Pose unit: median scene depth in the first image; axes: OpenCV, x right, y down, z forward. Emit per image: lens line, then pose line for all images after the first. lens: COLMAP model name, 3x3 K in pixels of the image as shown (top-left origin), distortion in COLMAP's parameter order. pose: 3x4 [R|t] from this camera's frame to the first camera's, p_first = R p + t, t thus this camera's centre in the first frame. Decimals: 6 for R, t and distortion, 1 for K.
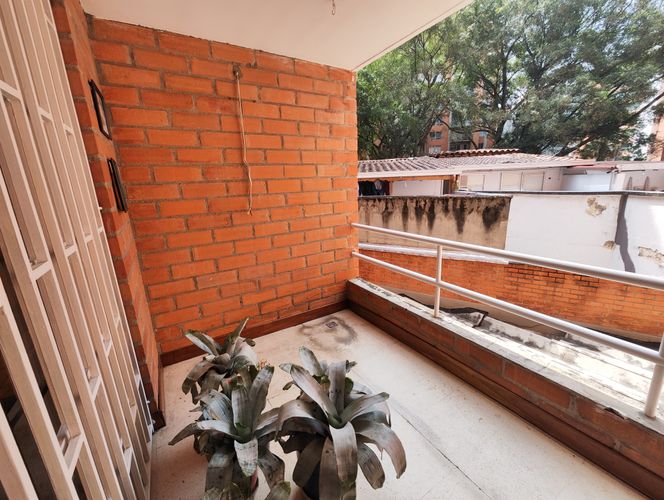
lens RADIAL K [[276.9, 0, 330.0], [0, 276.9, 249.3], [0, 0, 1]] dist [-0.008782, 0.006702]
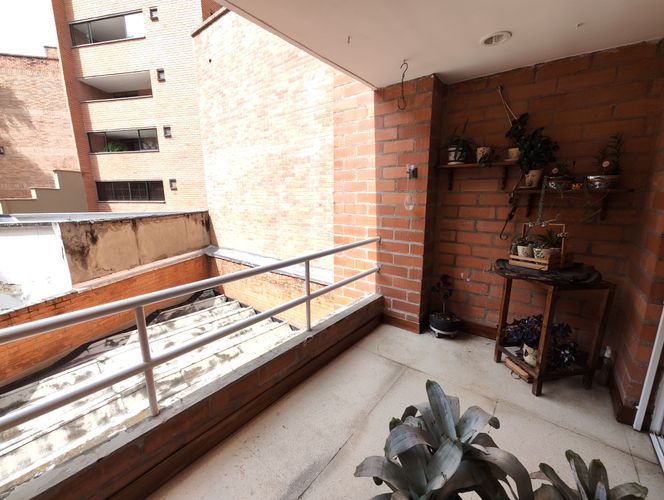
lens RADIAL K [[276.9, 0, 330.0], [0, 276.9, 249.3], [0, 0, 1]] dist [-0.008782, 0.006702]
pose [[-0.338495, -0.143483, 0.929965, -0.364764], [0.246412, 0.940300, 0.234768, -0.207391], [-0.908131, 0.308623, -0.282931, 0.855712]]
